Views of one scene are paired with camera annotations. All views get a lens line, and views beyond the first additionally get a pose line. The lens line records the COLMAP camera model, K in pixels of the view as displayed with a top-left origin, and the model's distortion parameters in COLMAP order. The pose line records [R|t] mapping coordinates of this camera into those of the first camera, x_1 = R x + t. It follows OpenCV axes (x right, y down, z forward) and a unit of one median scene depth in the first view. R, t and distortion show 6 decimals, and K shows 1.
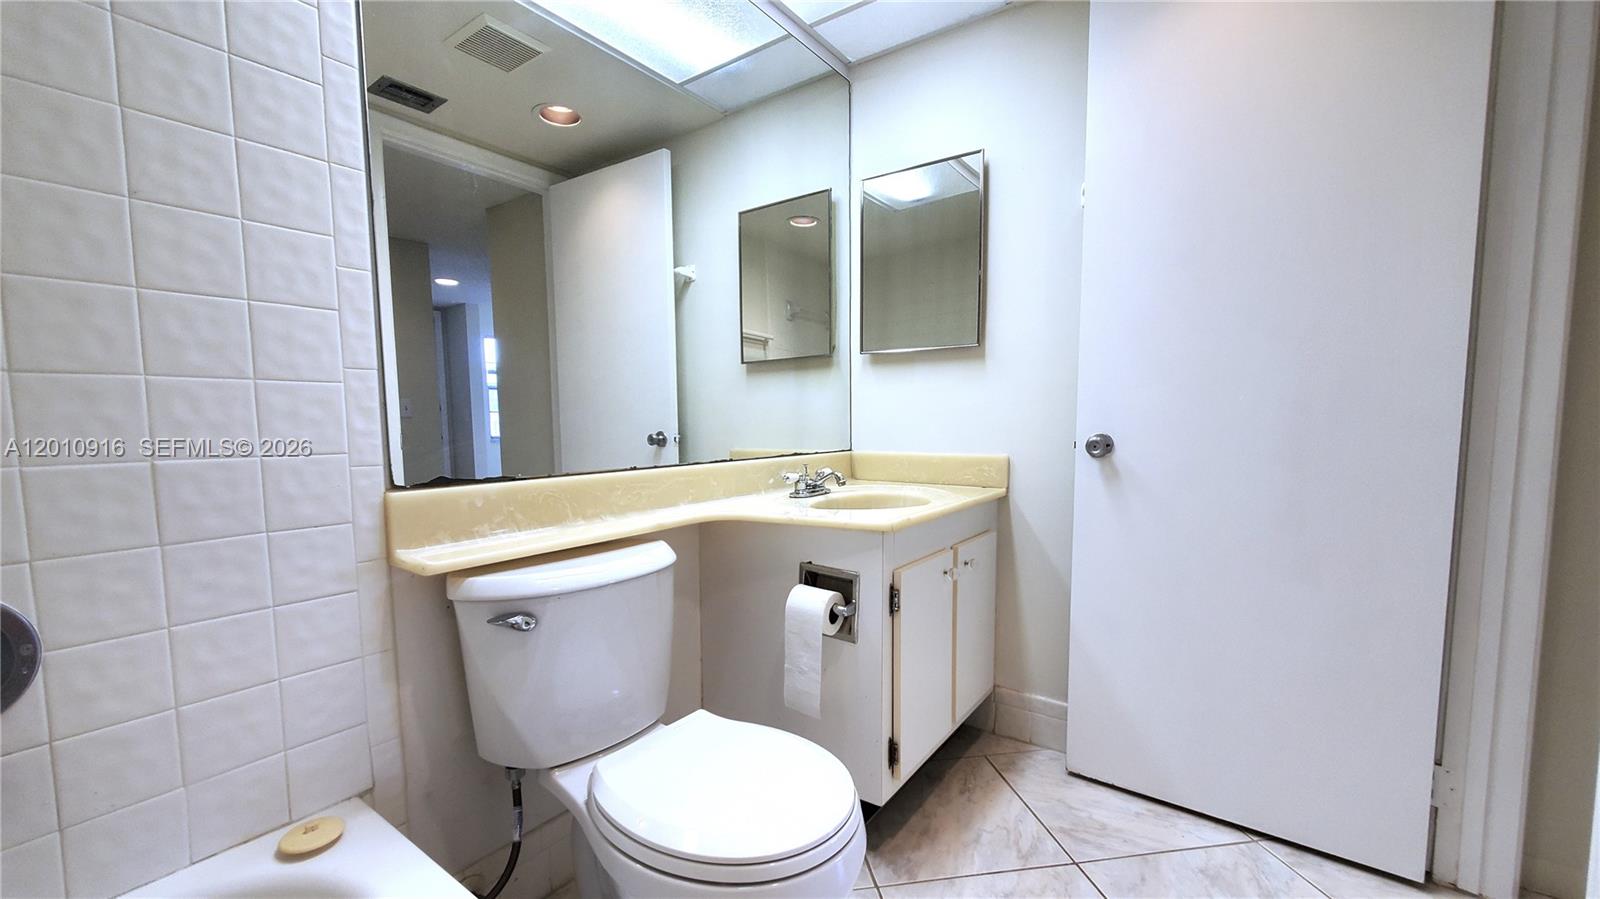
lens RADIAL K [[646.2, 0, 804.2], [0, 646.2, 476.8], [0, 0, 1]] dist [-0.000898, -0.000432]
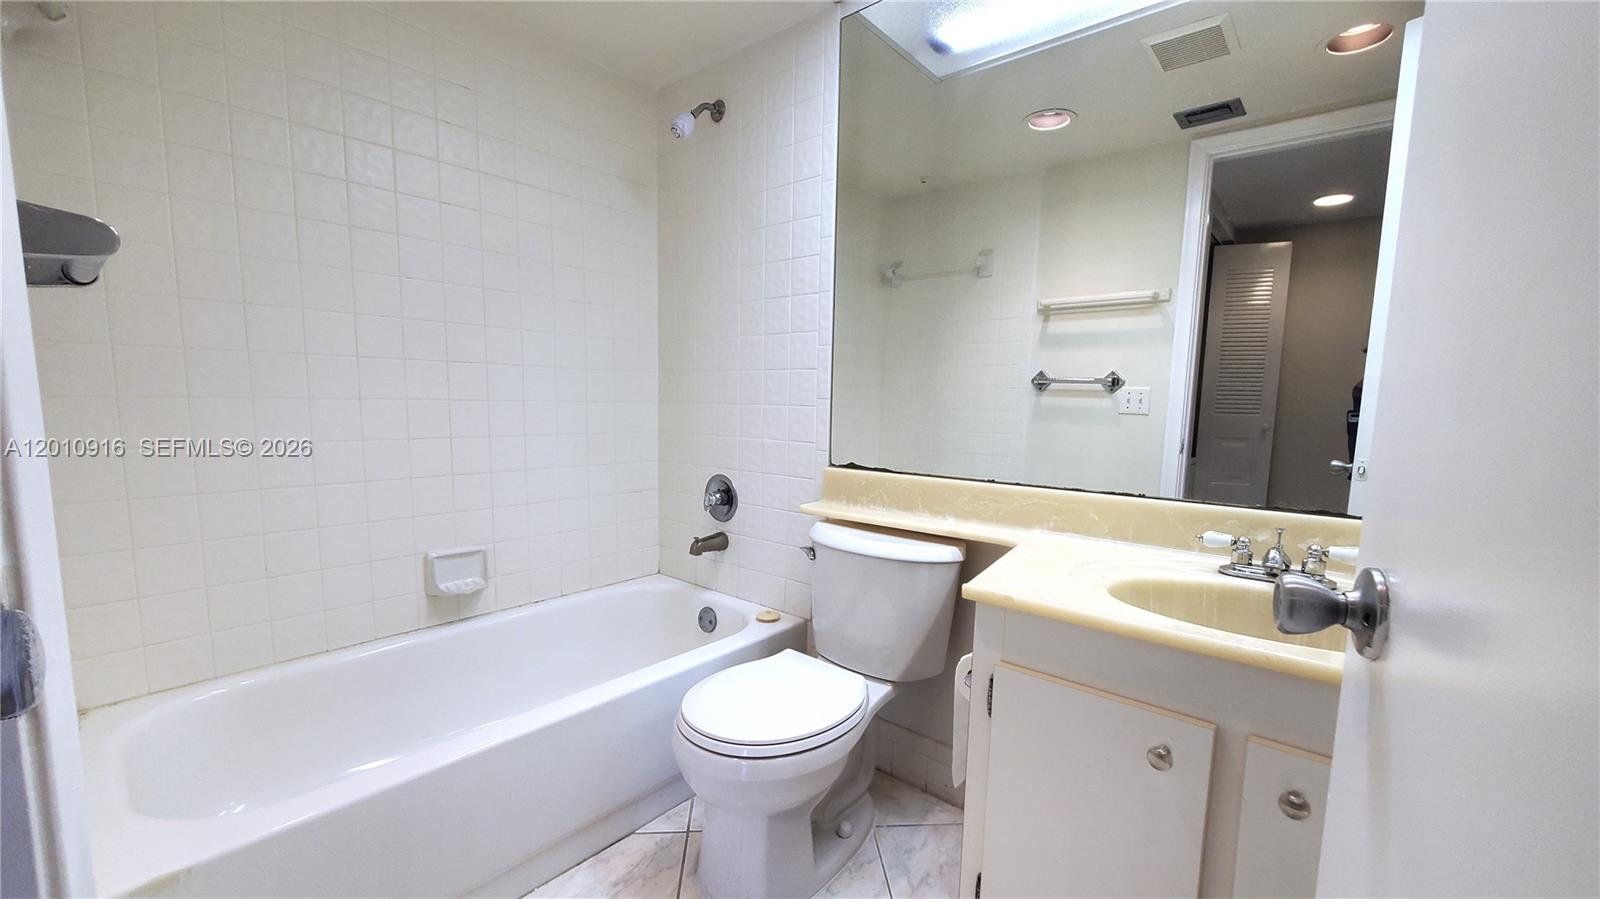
lens RADIAL K [[646.2, 0, 804.2], [0, 646.2, 476.8], [0, 0, 1]] dist [-0.000898, -0.000432]
pose [[-0.084996, 0.123250, -0.988729, 1.202949], [-0.107100, 0.985441, 0.132047, -0.187598], [0.990609, 0.117117, -0.070558, 1.109417]]
